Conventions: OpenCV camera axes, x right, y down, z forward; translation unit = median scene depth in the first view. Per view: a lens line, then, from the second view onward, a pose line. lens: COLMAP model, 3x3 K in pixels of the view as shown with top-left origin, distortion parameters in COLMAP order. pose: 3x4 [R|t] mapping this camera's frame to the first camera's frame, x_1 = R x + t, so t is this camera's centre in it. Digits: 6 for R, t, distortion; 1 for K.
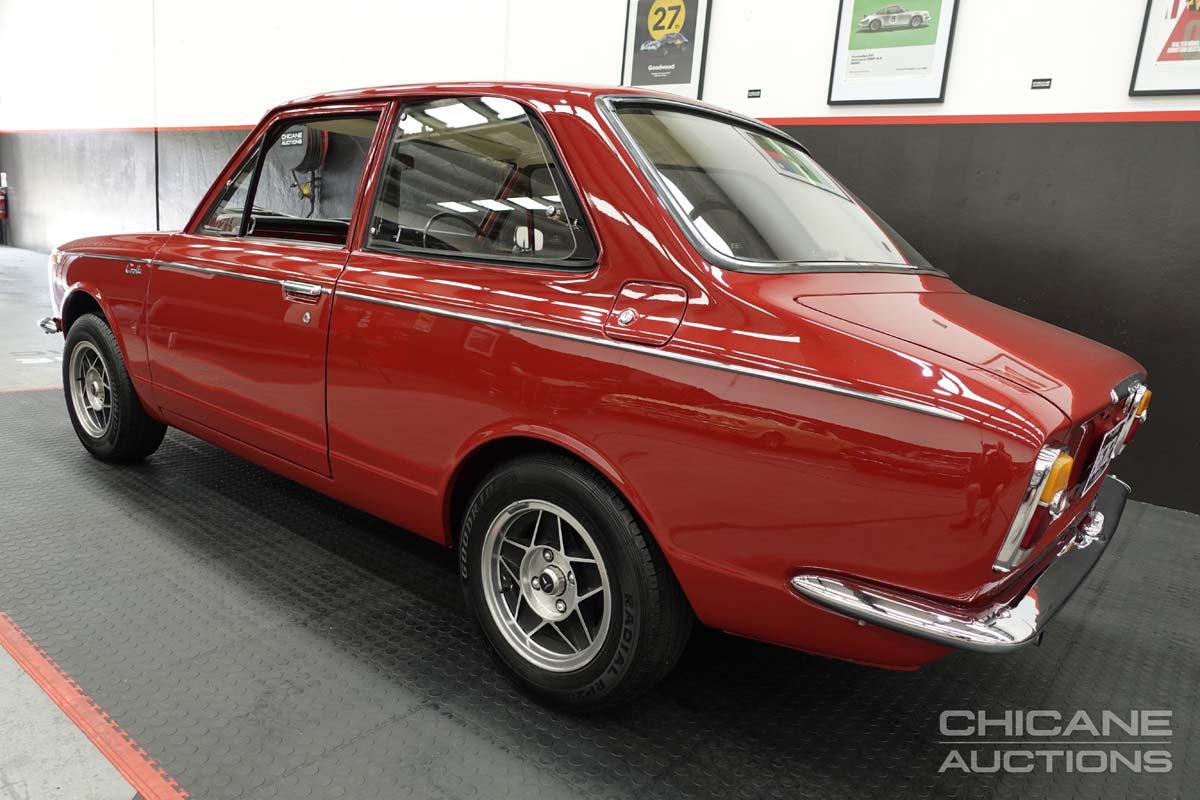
lens RADIAL K [[845.9, 0, 600.9], [0, 845.9, 399.1], [0, 0, 1]] dist [0.003938, 0.003618]
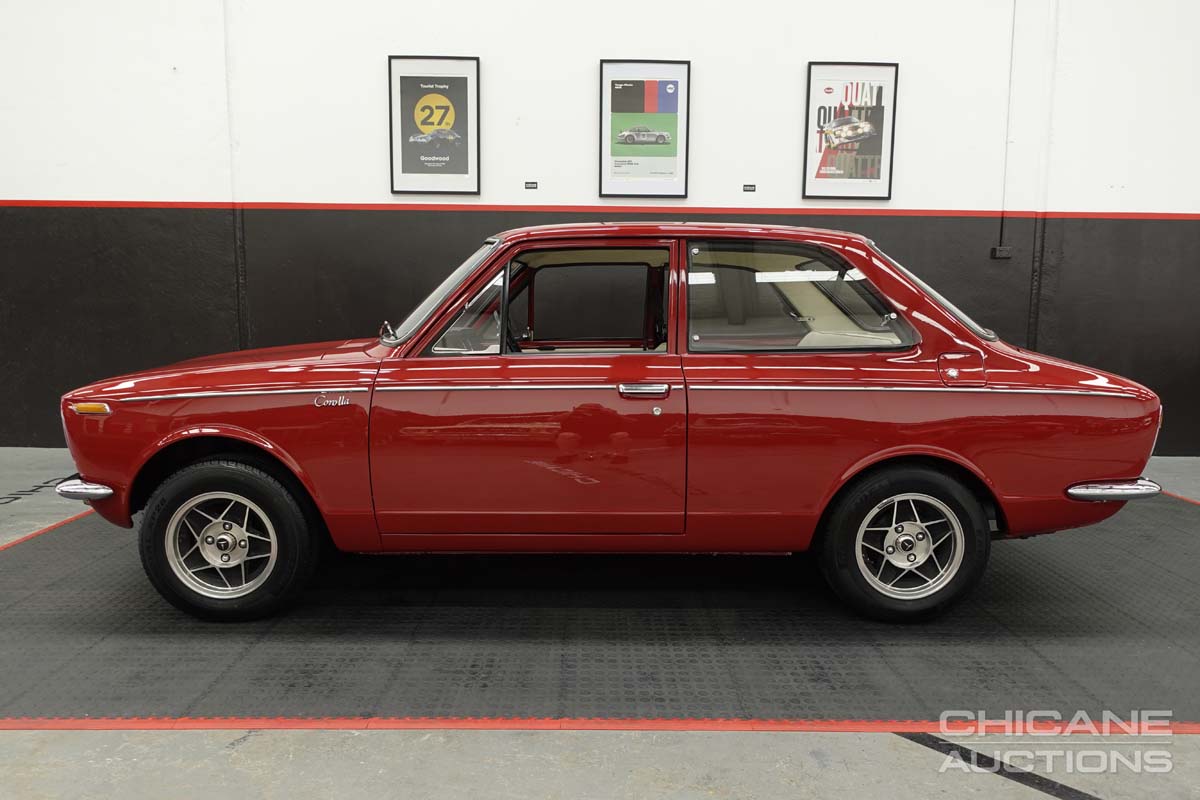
lens RADIAL K [[845.9, 0, 598.0], [0, 845.9, 398.2], [0, 0, 1]] dist [0.003938, 0.003618]
pose [[0.763848, -0.152477, 0.627126, -0.623292], [0.180783, 0.983342, 0.018889, -0.079898], [-0.619559, 0.098946, 0.778689, 0.042666]]
